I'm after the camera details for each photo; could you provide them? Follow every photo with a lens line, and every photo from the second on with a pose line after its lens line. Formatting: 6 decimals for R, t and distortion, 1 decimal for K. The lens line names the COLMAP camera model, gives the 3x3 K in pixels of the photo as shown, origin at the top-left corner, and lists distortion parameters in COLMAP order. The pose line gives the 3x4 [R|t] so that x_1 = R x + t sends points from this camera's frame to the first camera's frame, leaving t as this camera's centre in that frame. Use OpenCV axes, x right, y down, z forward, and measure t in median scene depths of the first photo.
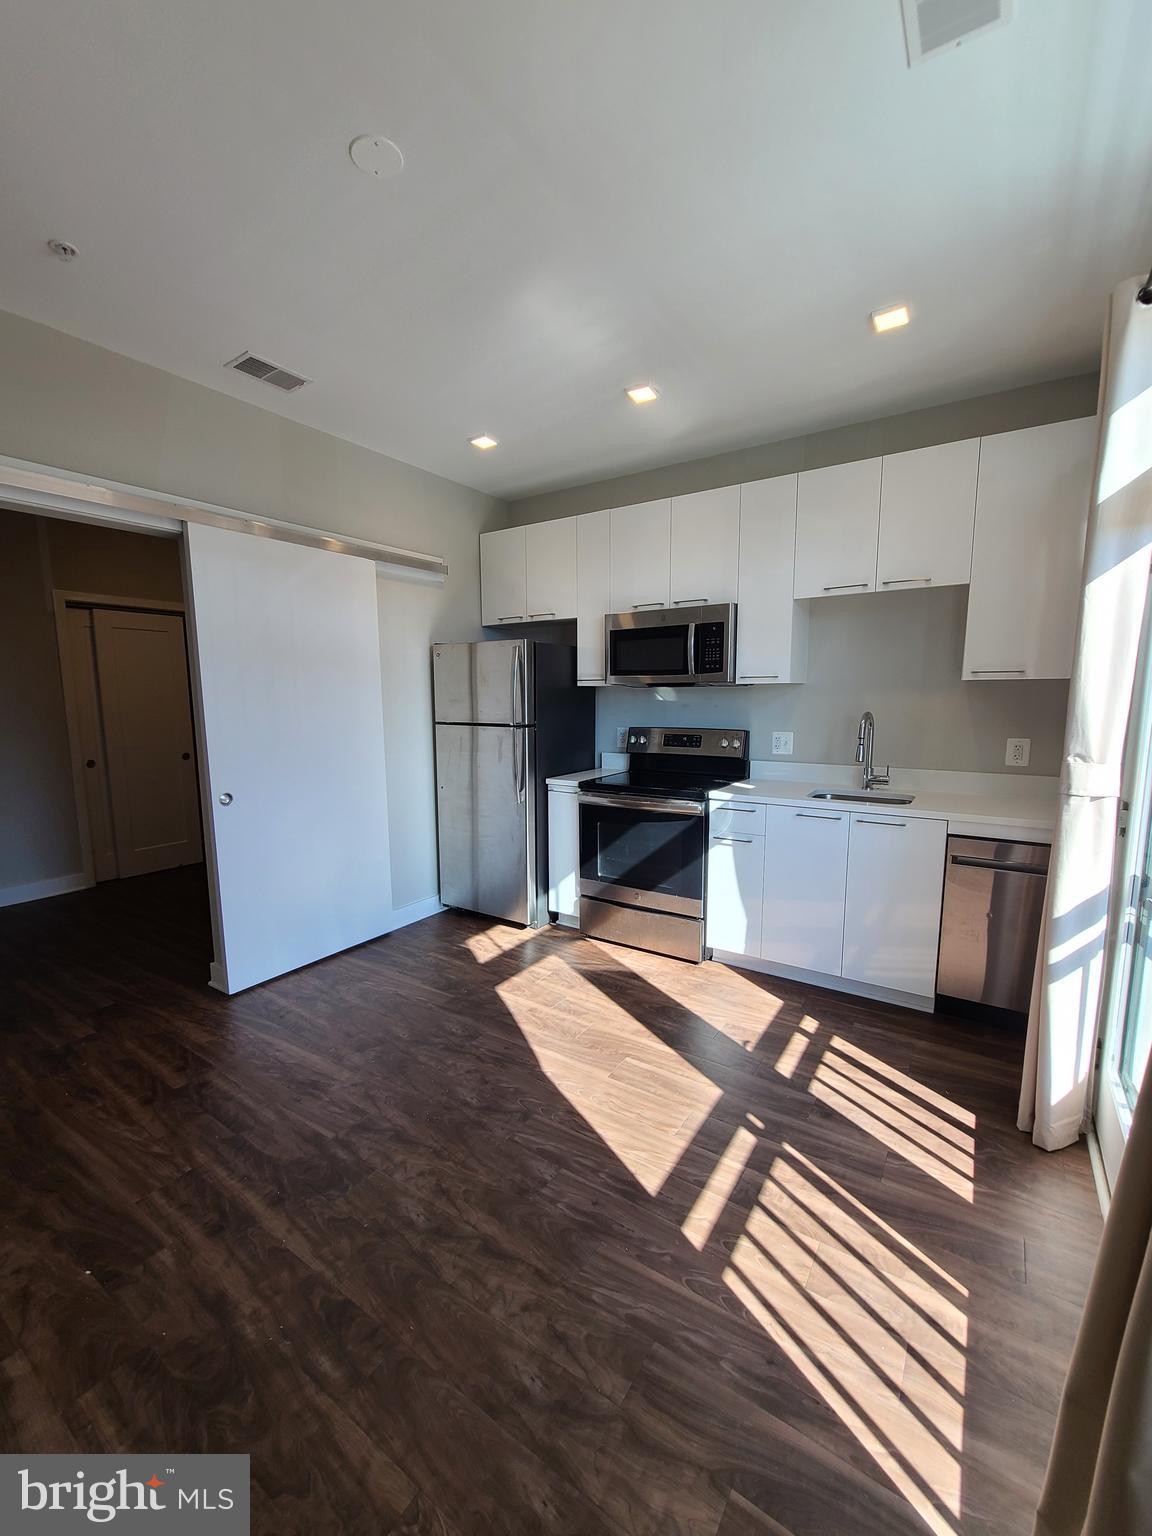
lens RADIAL K [[627.0, 0, 575.0], [0, 627.0, 780.3], [0, 0, 1]] dist [-0.005225, 0.002915]
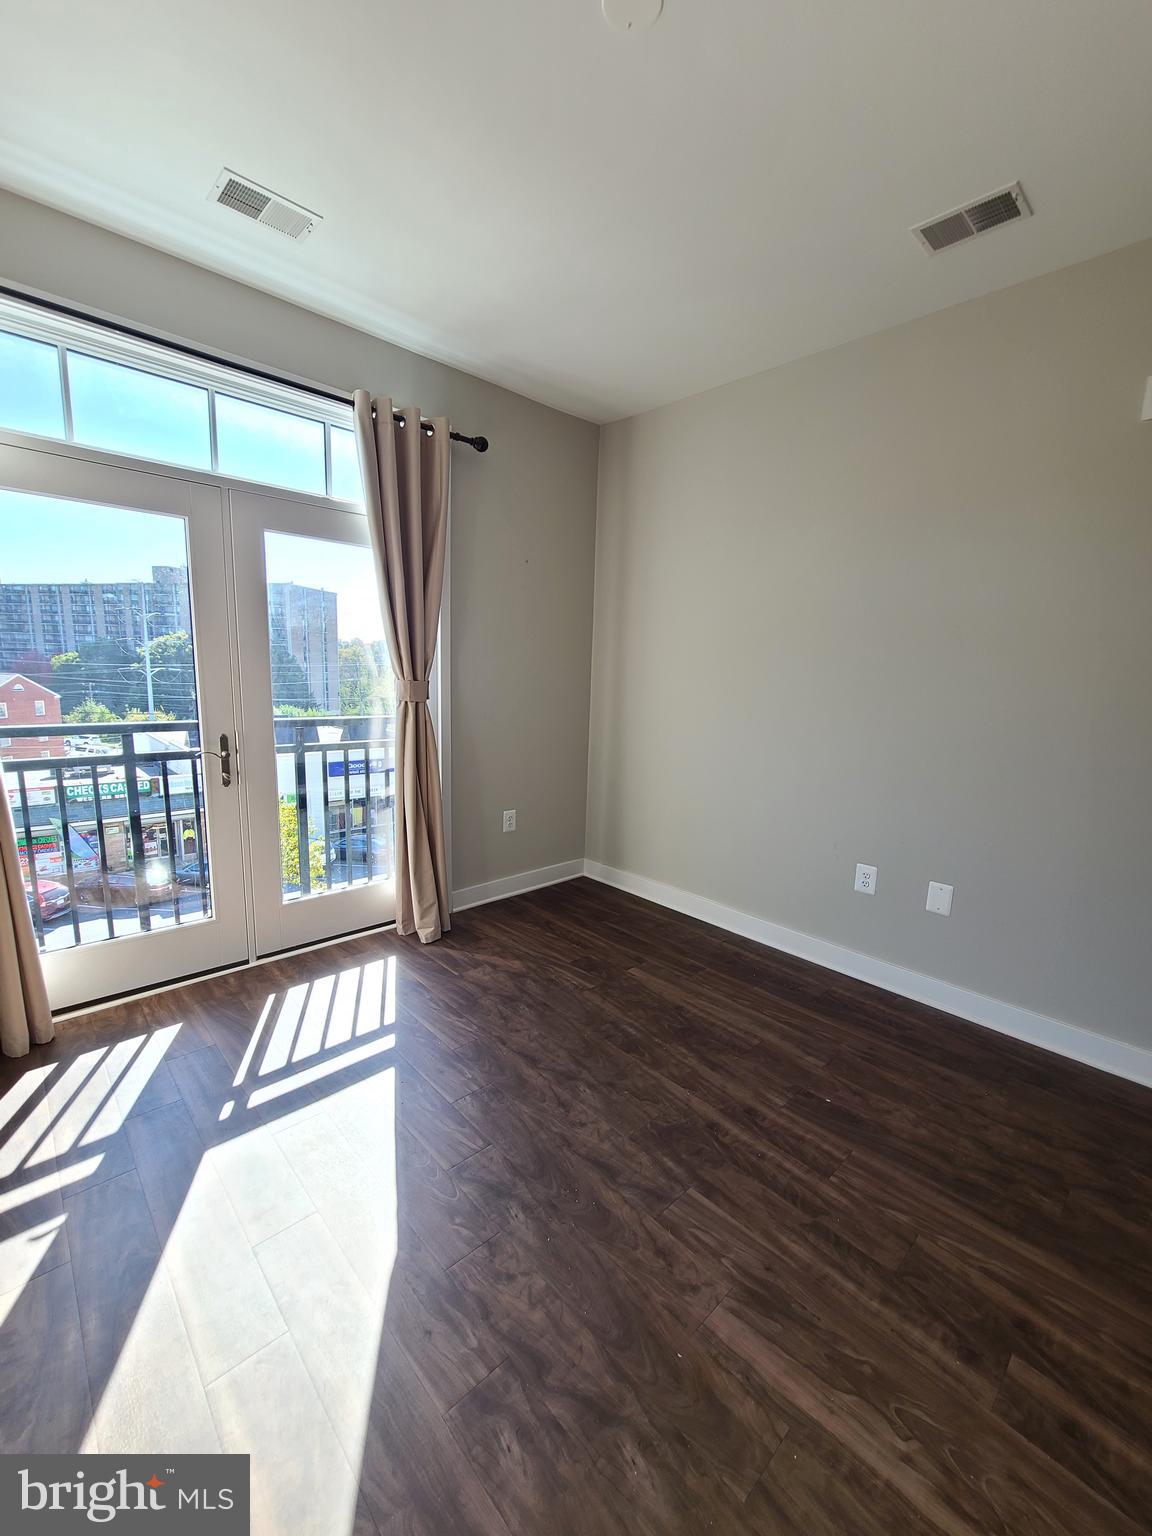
lens RADIAL K [[627.0, 0, 575.4], [0, 627.0, 778.5], [0, 0, 1]] dist [-0.005225, 0.002915]
pose [[-0.973599, -0.065558, 0.218648, -0.319419], [0.003072, 0.954021, 0.299725, -0.161640], [-0.228244, 0.292484, -0.928632, 1.358545]]
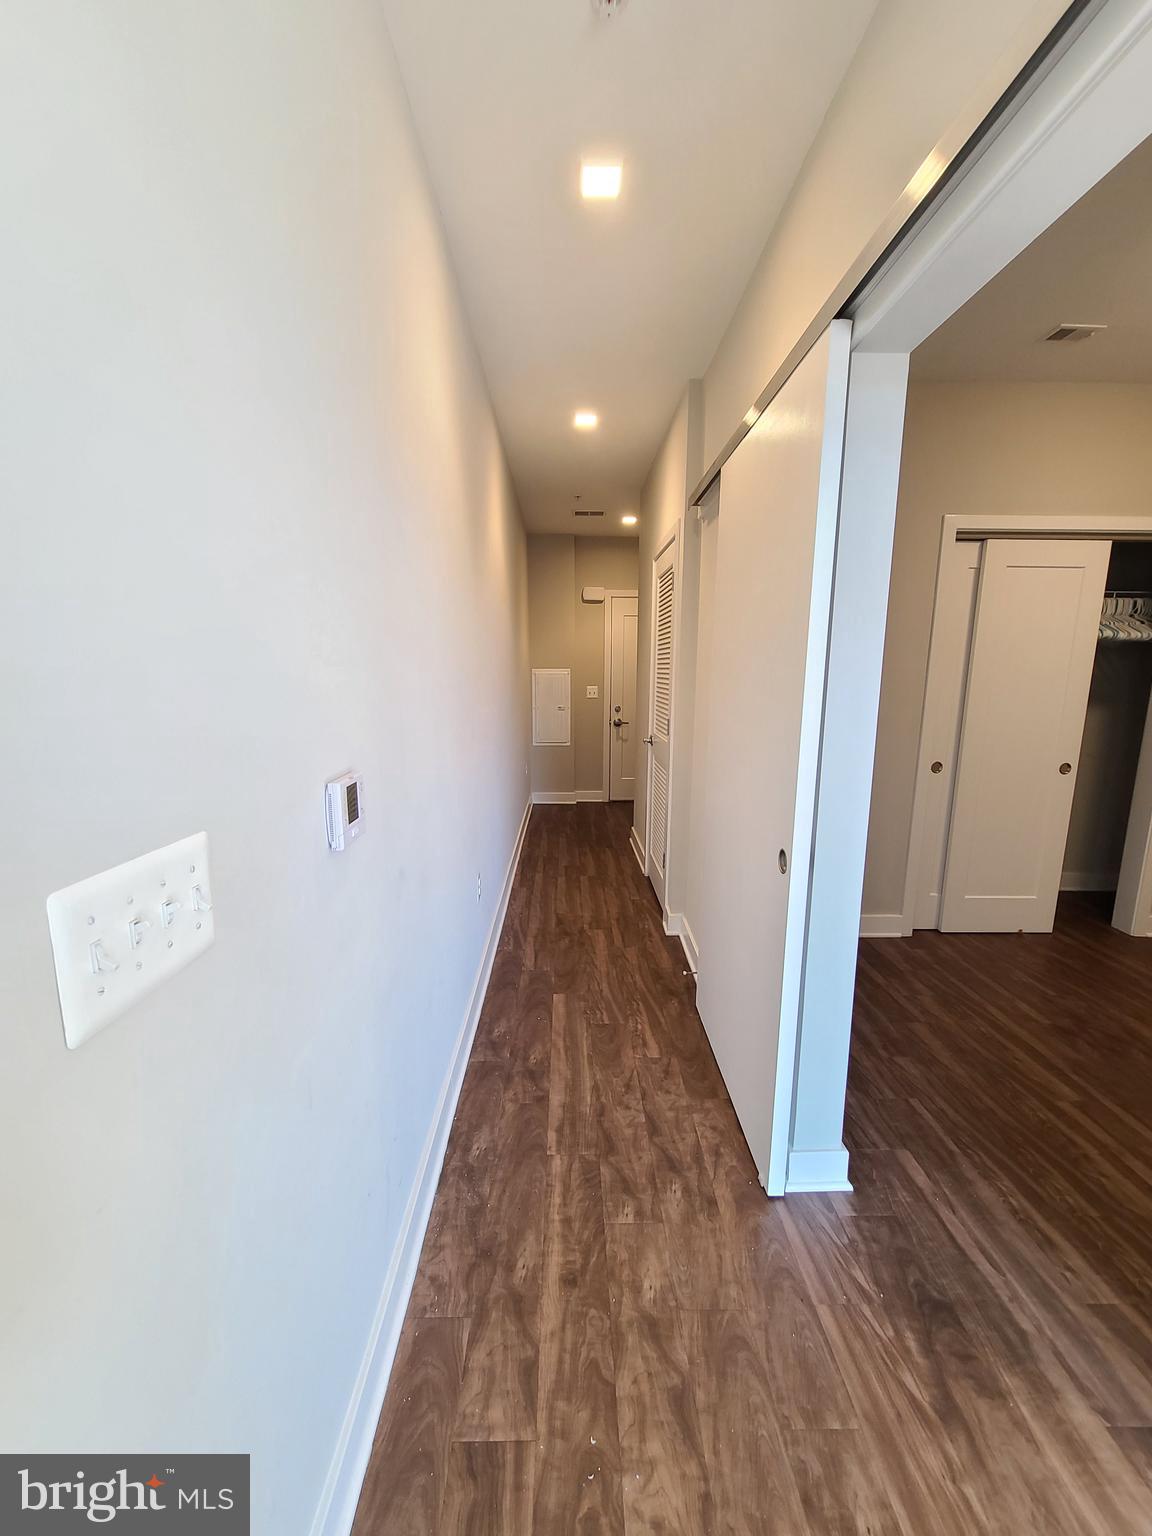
lens RADIAL K [[627.0, 0, 576.0], [0, 627.0, 781.8], [0, 0, 1]] dist [-0.005225, 0.002915]
pose [[0.564759, 0.151162, -0.811293, -0.820102], [-0.114484, 0.987926, 0.104378, -0.071751], [0.817276, 0.033932, 0.575246, 0.500225]]
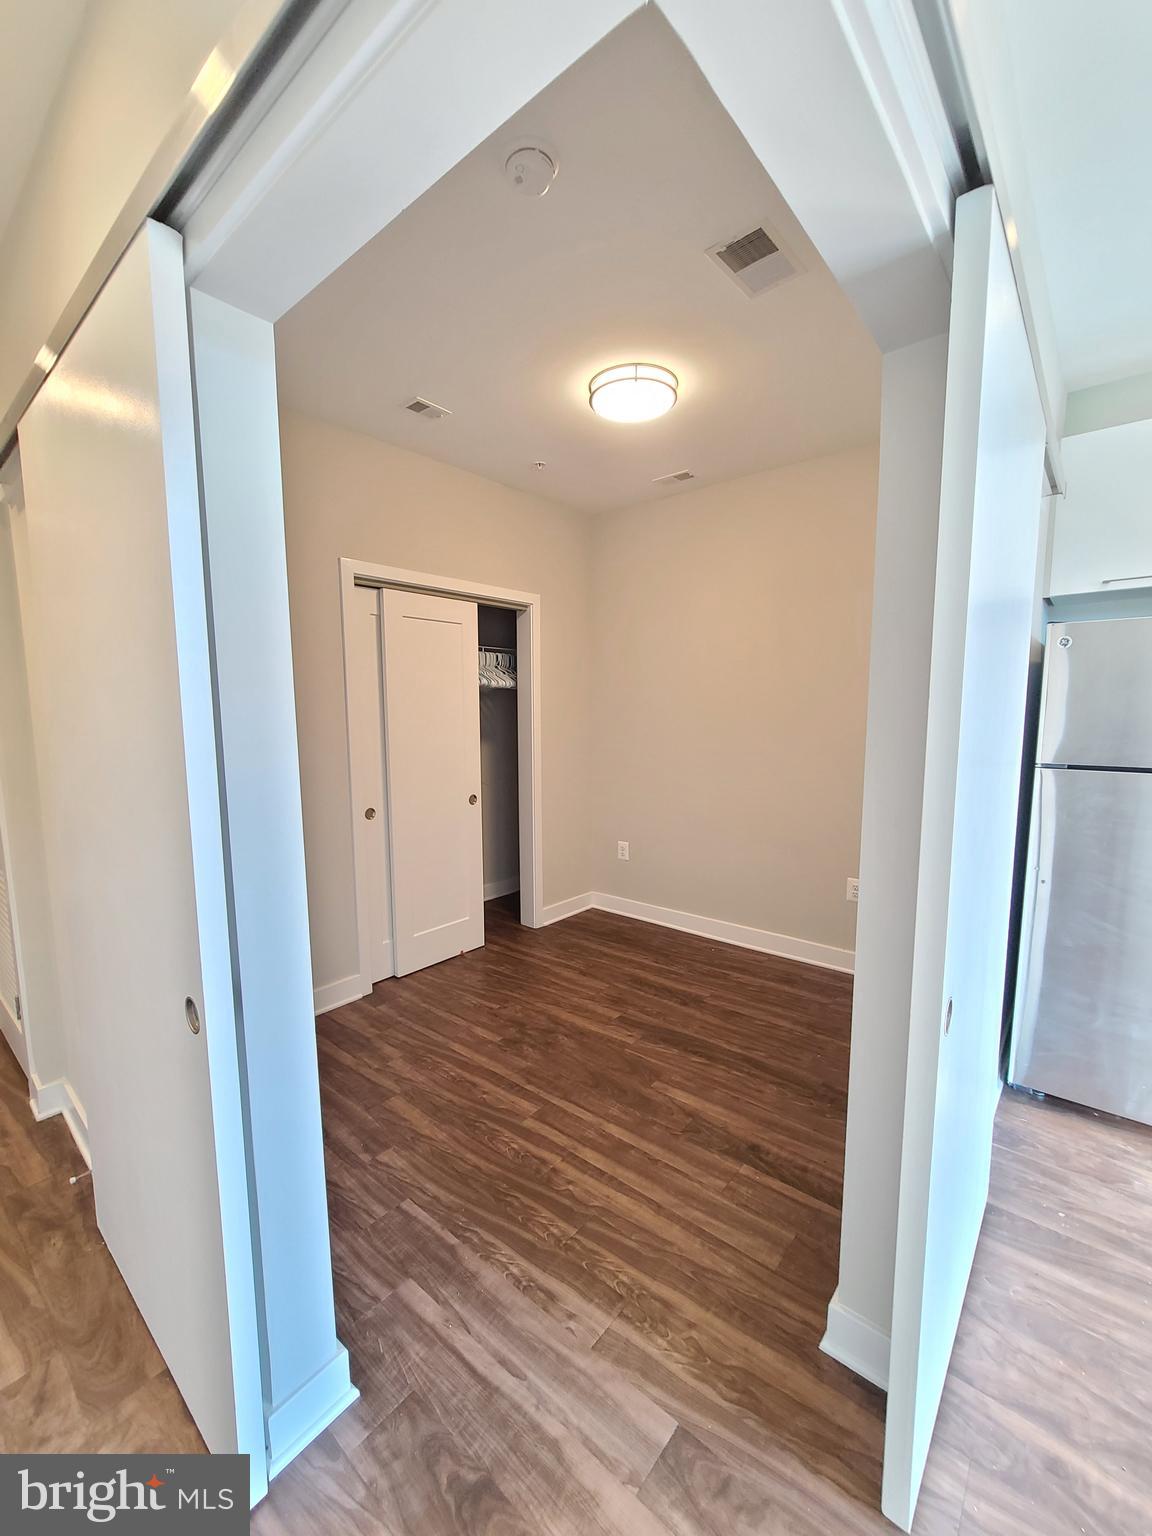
lens RADIAL K [[627.0, 0, 572.1], [0, 627.0, 779.3], [0, 0, 1]] dist [-0.005225, 0.002915]
pose [[0.992955, 0.006976, -0.118286, -0.903188], [-0.008987, 0.999824, -0.016474, -0.104620], [0.118150, 0.017421, 0.992843, 0.651073]]
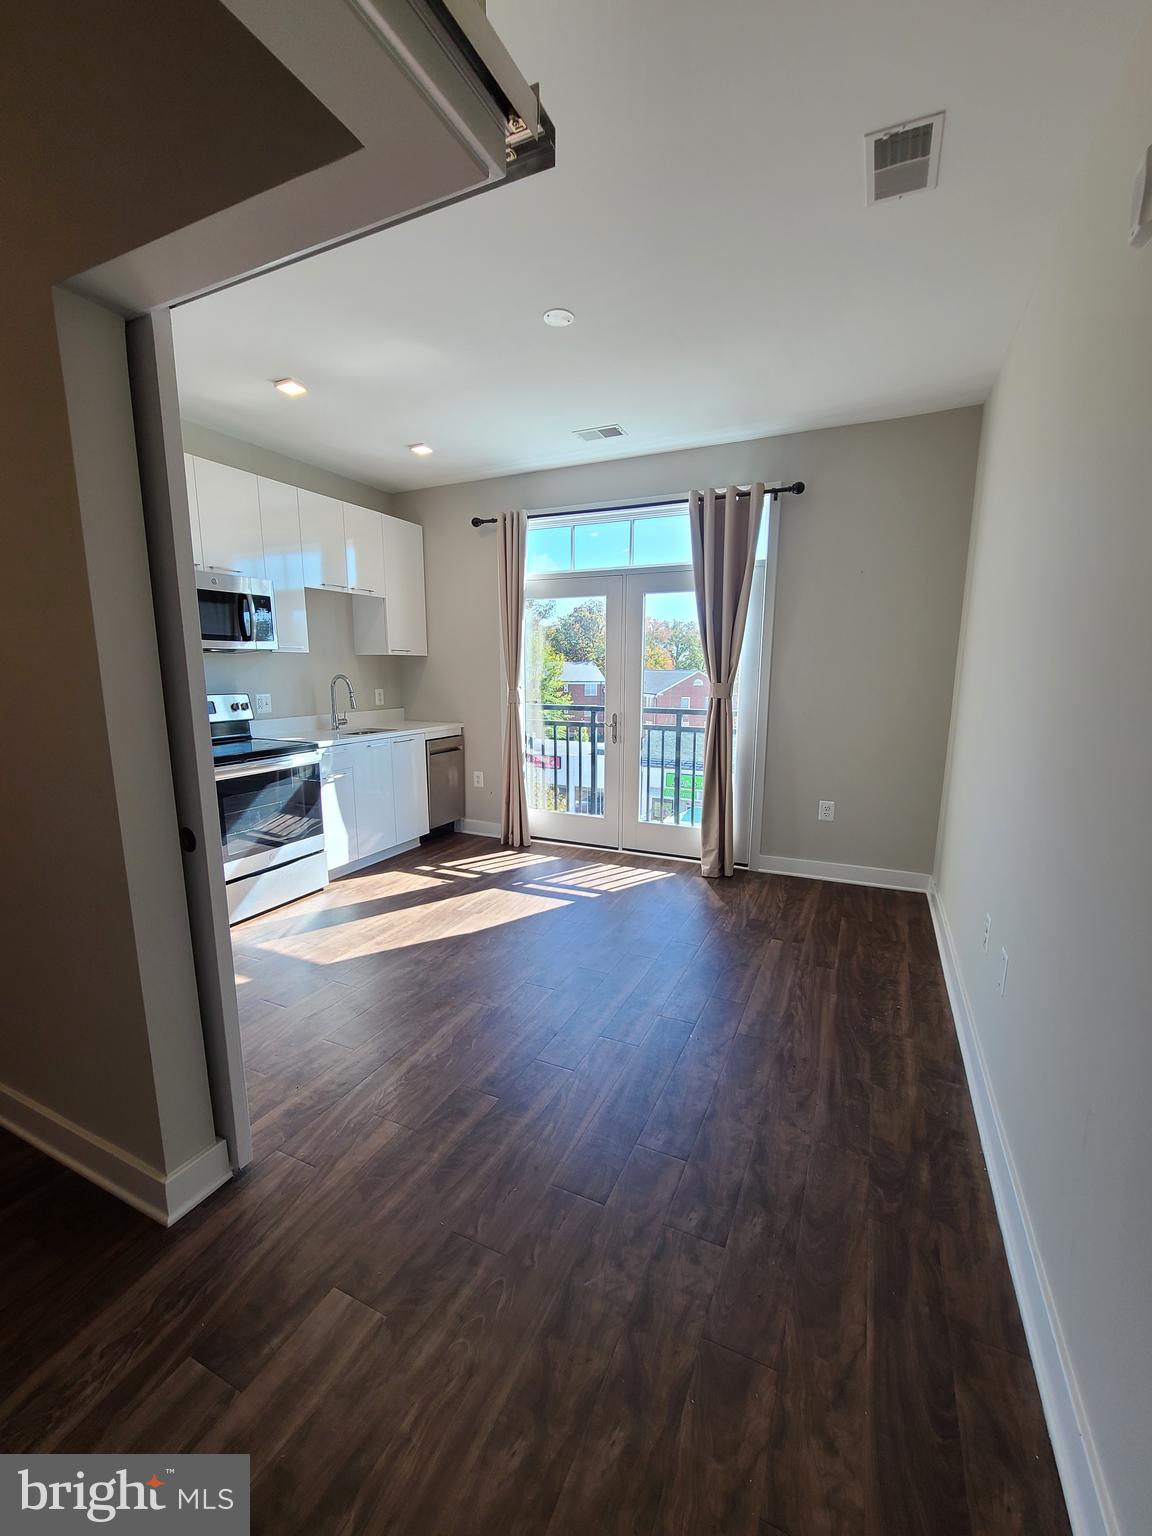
lens RADIAL K [[627.0, 0, 577.5], [0, 627.0, 779.7], [0, 0, 1]] dist [-0.005225, 0.002915]
pose [[-0.152258, -0.169760, 0.973652, -1.343635], [0.132082, 0.972807, 0.190268, -0.096097], [-0.979475, 0.157572, -0.125695, 0.865003]]
